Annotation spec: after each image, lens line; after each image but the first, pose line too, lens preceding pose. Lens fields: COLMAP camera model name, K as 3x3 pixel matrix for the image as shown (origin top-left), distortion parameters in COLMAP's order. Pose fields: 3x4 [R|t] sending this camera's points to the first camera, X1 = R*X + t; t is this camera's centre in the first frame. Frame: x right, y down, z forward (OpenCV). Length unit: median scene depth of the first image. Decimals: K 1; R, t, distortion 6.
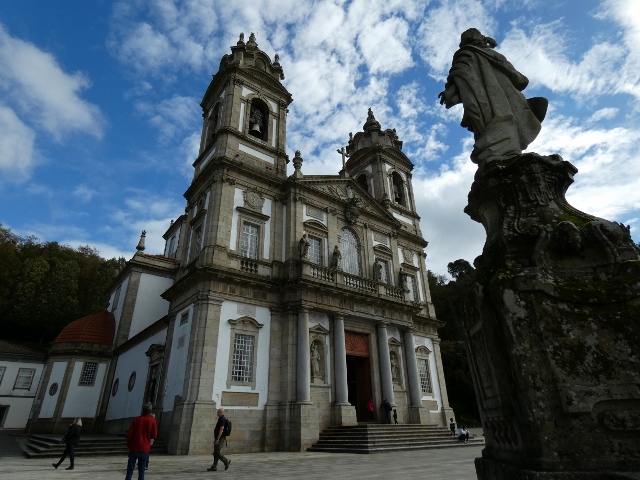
lens RADIAL K [[390.1, 0, 320.0], [0, 390.1, 240.0], [0, 0, 1]] dist [-0.005083, 0.000937]
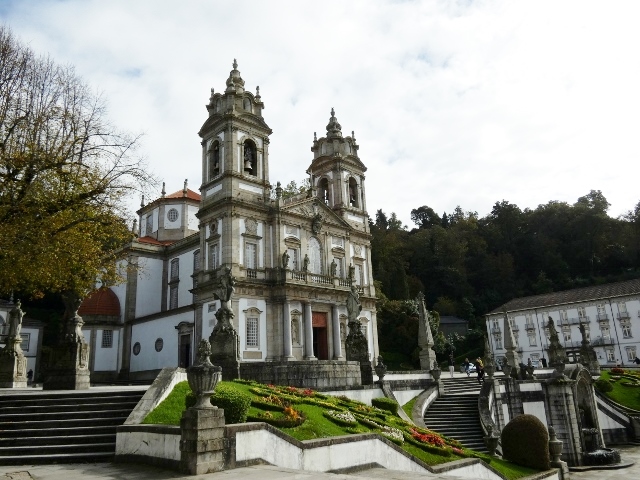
lens RADIAL K [[577.3, 0, 333.5], [0, 577.3, 239.6], [0, 0, 1]] dist [-0.015667, -0.010644]
pose [[0.989751, 0.005786, 0.142688, -0.164897], [-0.033706, 0.980413, 0.194046, -0.456856], [-0.138771, -0.196867, 0.970560, -1.085399]]
